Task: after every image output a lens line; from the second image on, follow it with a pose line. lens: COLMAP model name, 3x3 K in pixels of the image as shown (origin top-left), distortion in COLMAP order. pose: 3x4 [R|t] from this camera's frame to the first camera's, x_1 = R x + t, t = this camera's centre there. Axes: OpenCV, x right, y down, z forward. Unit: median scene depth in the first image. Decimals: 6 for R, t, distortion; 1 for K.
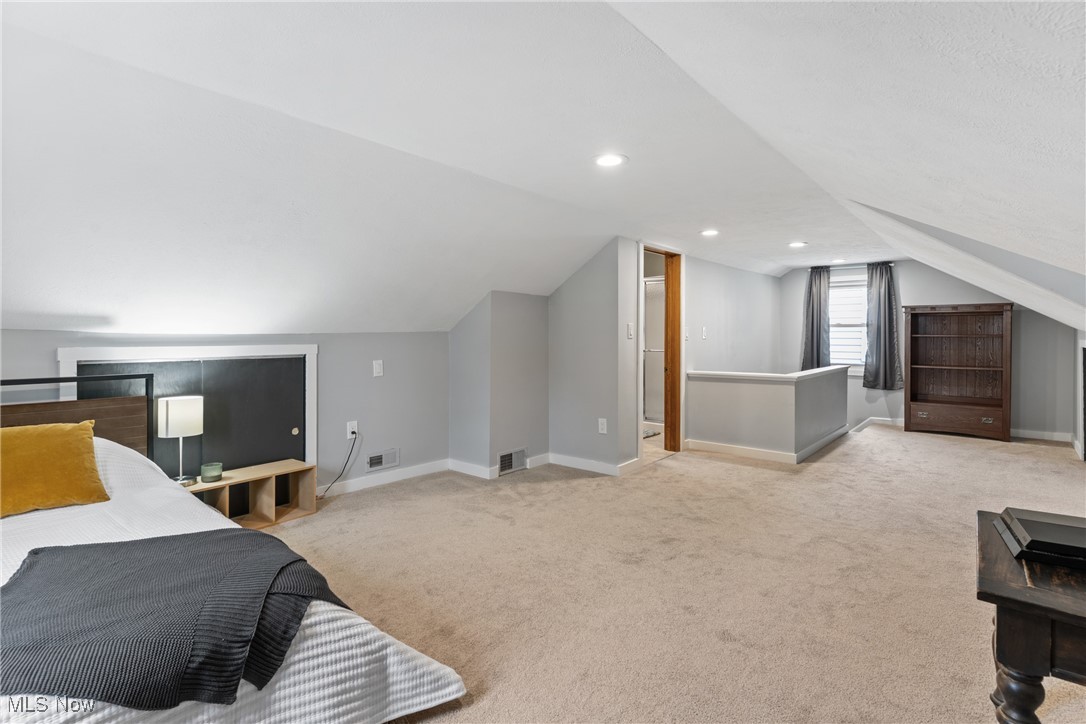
lens RADIAL K [[531.8, 0, 536.9], [0, 531.8, 341.3], [0, 0, 1]] dist [0.003547, 0.001433]
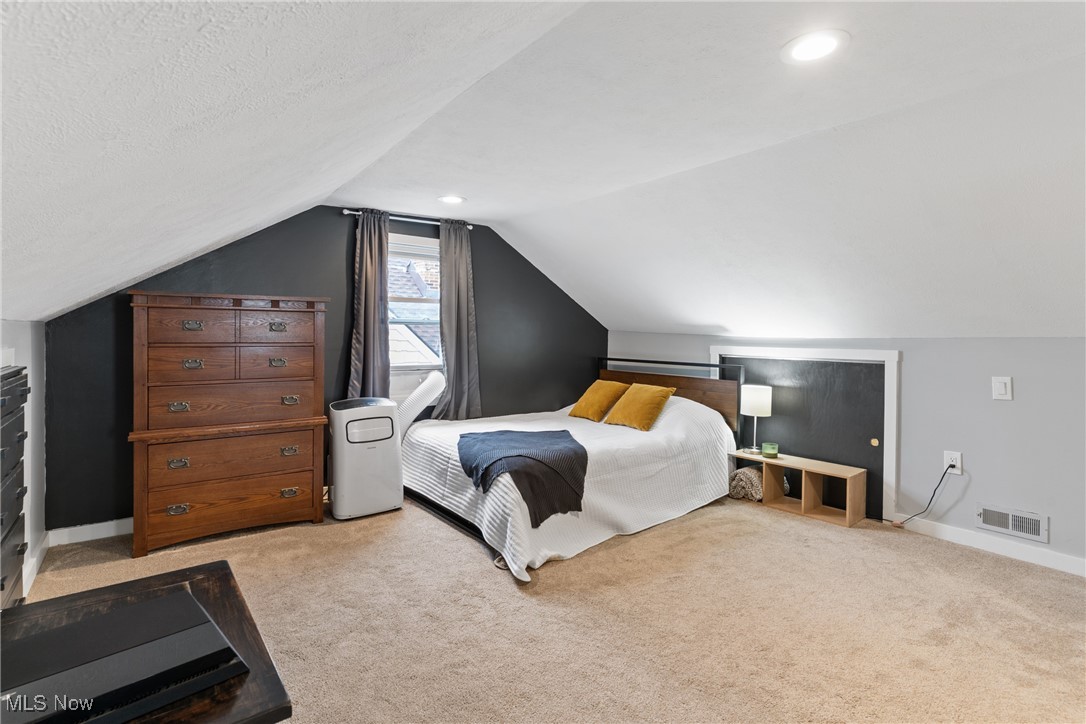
lens RADIAL K [[531.8, 0, 536.9], [0, 531.8, 341.3], [0, 0, 1]] dist [0.003547, 0.001433]
pose [[-0.223275, 0.009451, -0.974710, 0.701786], [-0.020106, 0.999696, 0.014299, -0.012128], [0.974548, 0.022790, -0.223017, 0.739559]]
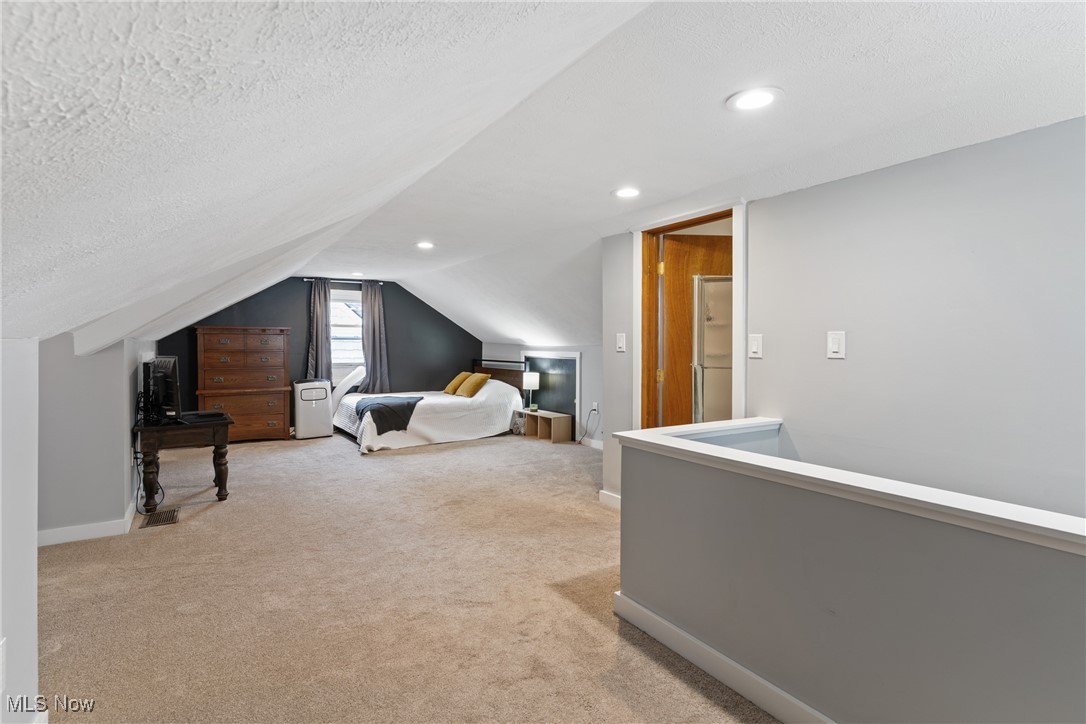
lens RADIAL K [[522.6, 0, 543.7], [0, 522.6, 356.9], [0, 0, 1]] dist [-0.000118, -0.000076]
pose [[-0.275047, 0.020373, -0.961215, 1.474927], [-0.013618, 0.999593, 0.025083, -0.022976], [0.961334, 0.019989, -0.274658, 1.628157]]
